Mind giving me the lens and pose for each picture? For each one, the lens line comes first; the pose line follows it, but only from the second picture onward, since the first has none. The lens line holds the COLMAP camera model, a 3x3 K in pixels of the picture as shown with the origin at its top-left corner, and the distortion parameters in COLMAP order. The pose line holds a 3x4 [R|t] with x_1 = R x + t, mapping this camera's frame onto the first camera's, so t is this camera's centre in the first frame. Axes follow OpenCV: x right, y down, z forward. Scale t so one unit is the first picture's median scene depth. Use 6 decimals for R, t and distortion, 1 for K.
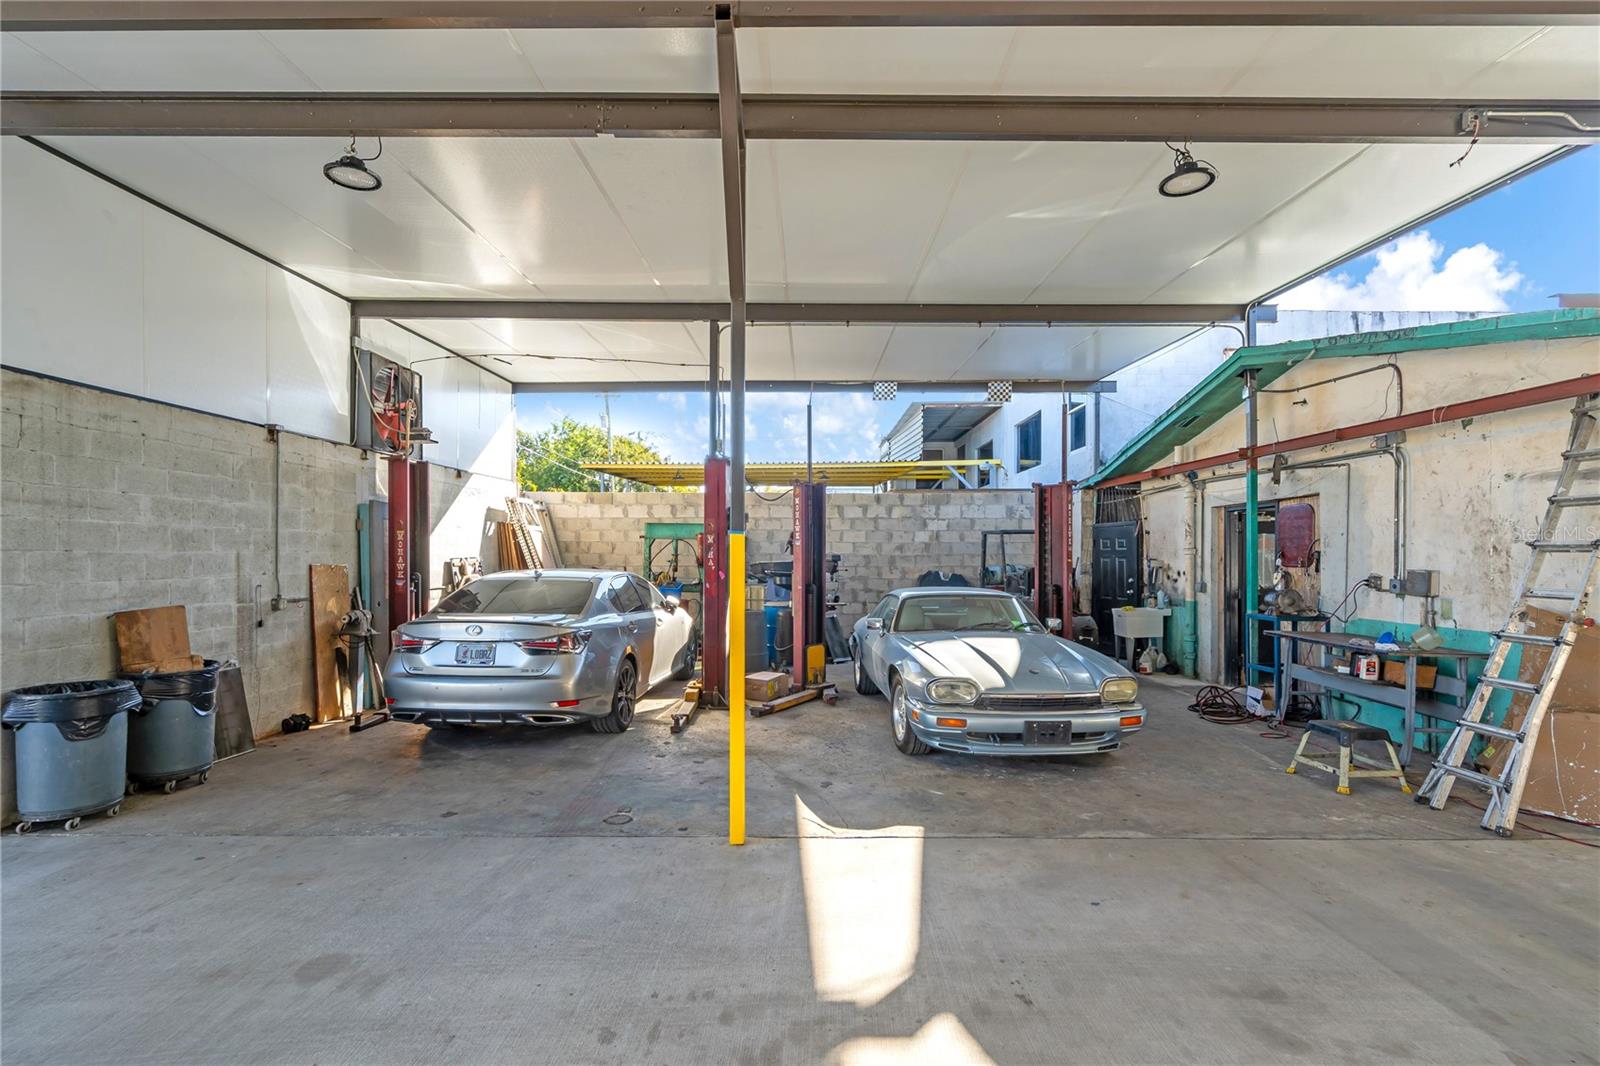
lens RADIAL K [[743.0, 0, 799.1], [0, 743.0, 554.8], [0, 0, 1]] dist [-0.001529, -0.000010]
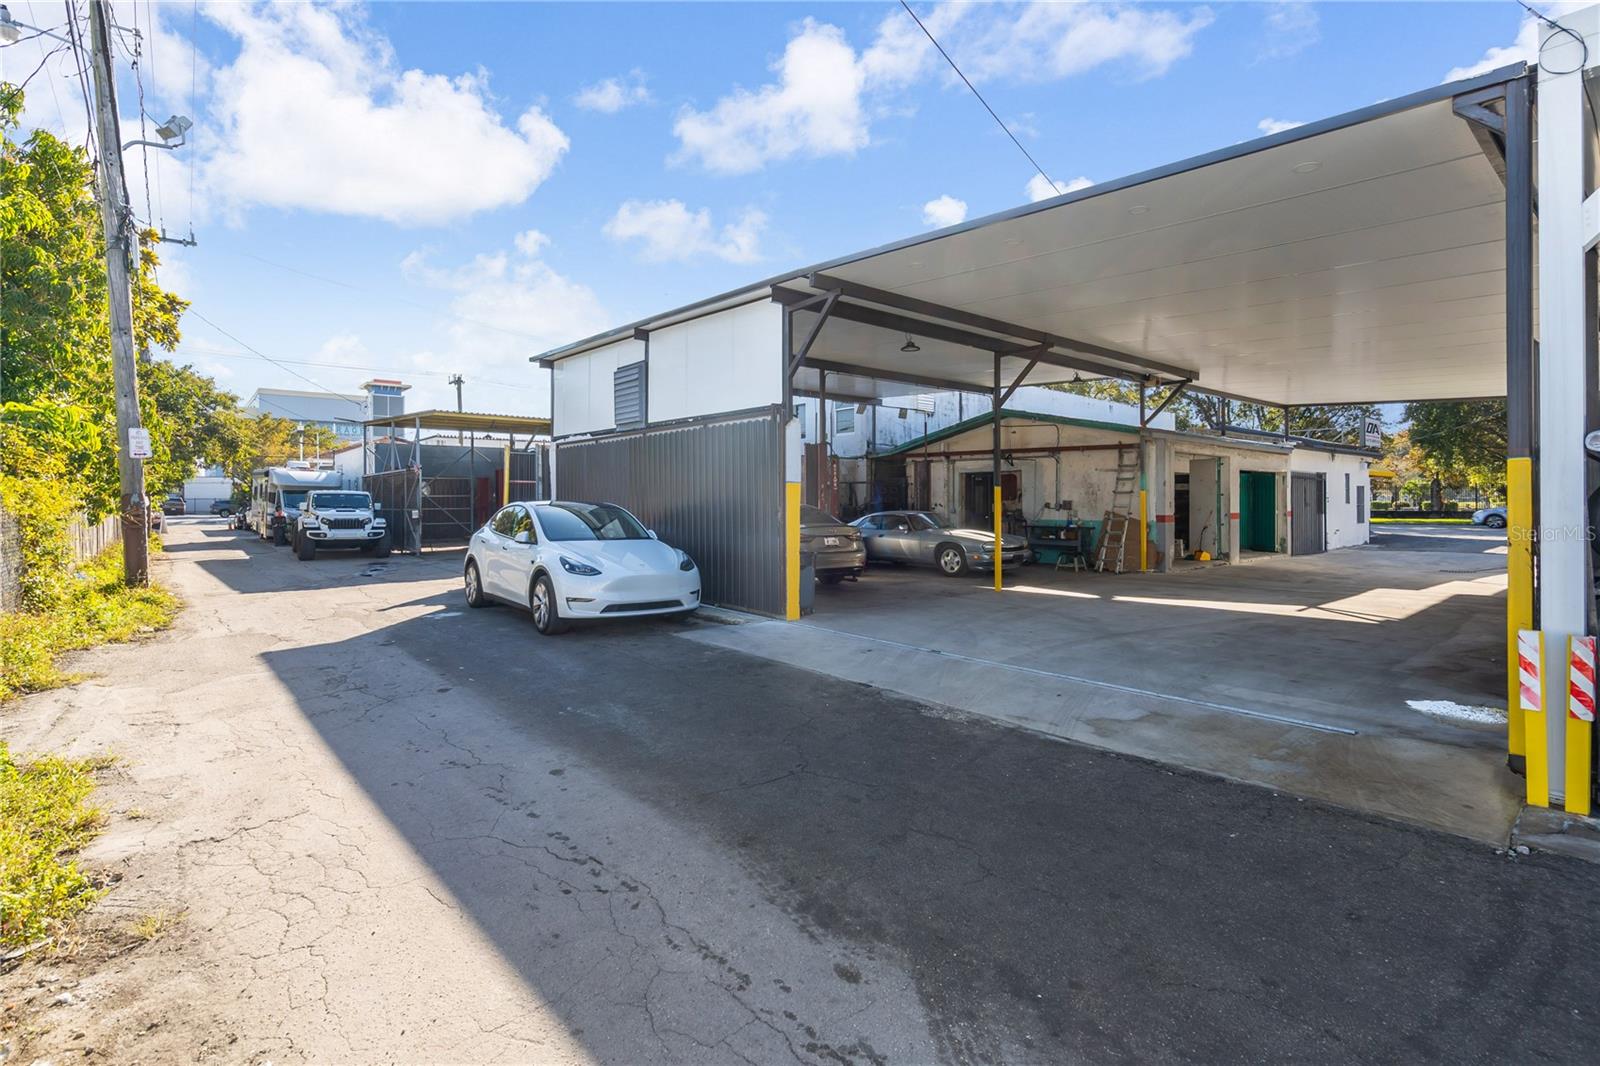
lens RADIAL K [[753.9, 0, 801.3], [0, 753.9, 492.8], [0, 0, 1]] dist [0.000392, 0.000313]
pose [[0.762219, 0.003950, 0.647307, -1.686663], [0.000828, 0.999975, -0.007077, 0.010198], [-0.647319, 0.005930, 0.762196, -0.502013]]
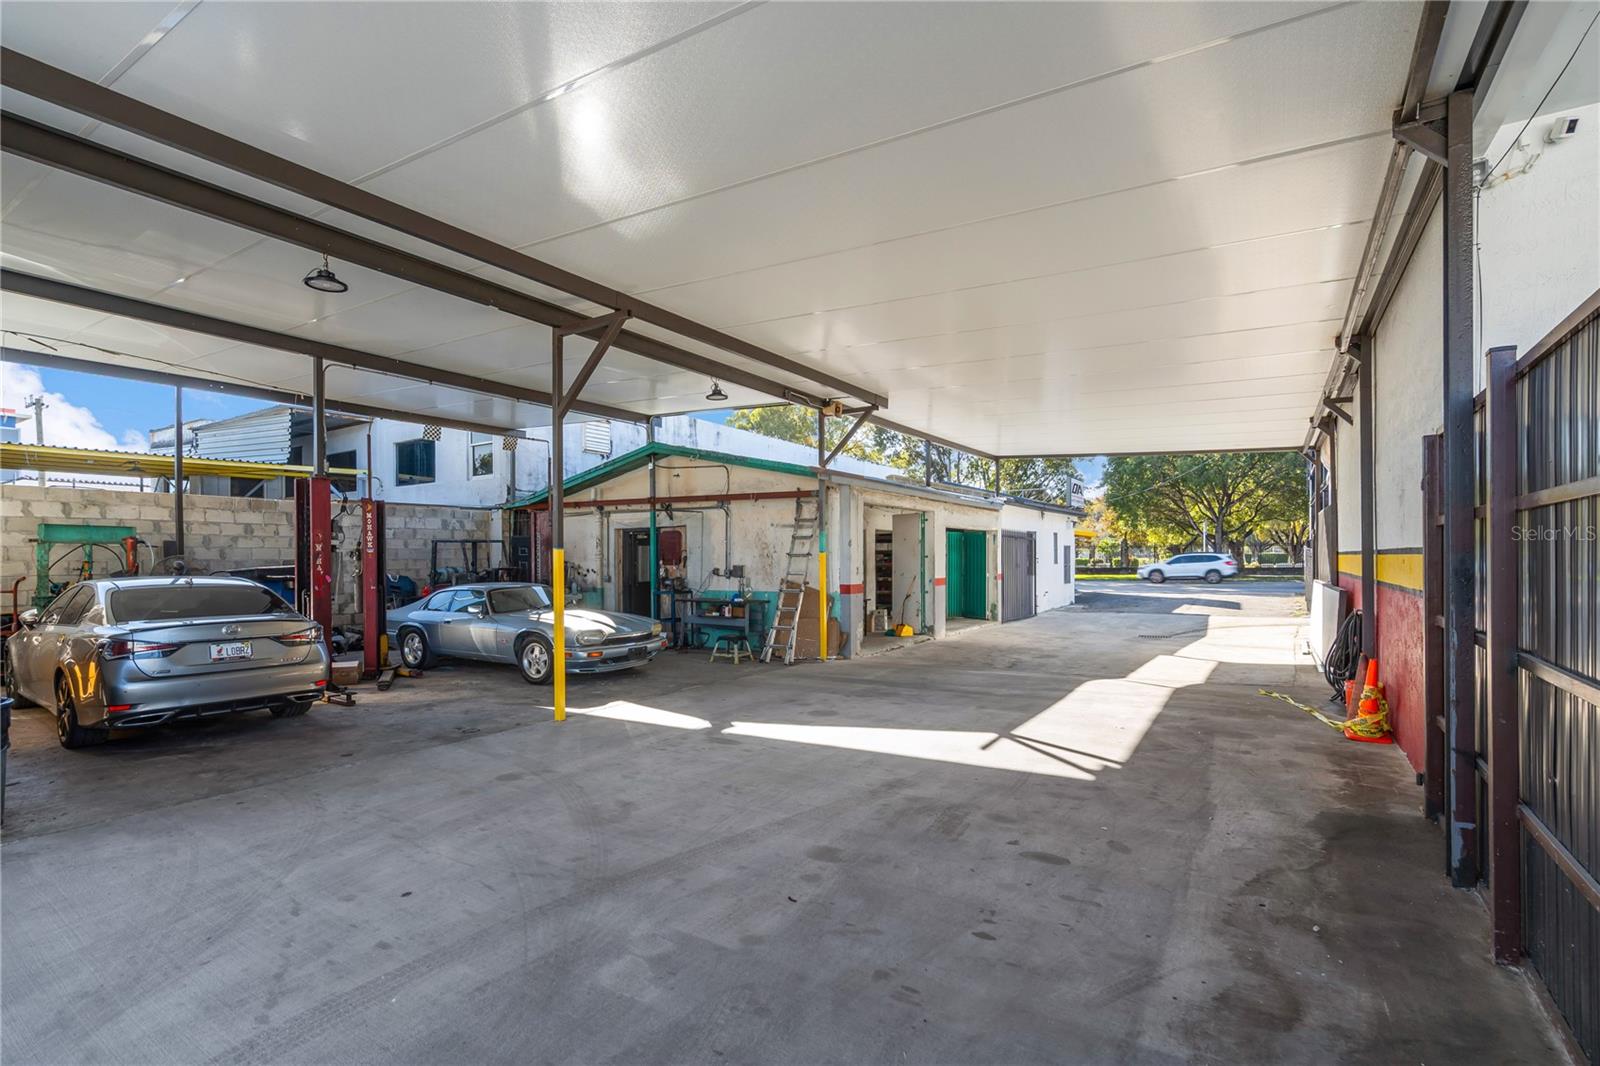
lens RADIAL K [[743.0, 0, 799.1], [0, 743.0, 554.8], [0, 0, 1]] dist [-0.001529, -0.000010]
pose [[0.544027, -0.001695, 0.839066, -0.822441], [0.004841, 0.999988, -0.001119, -0.005866], [-0.839054, 0.004671, 0.544028, -0.301736]]
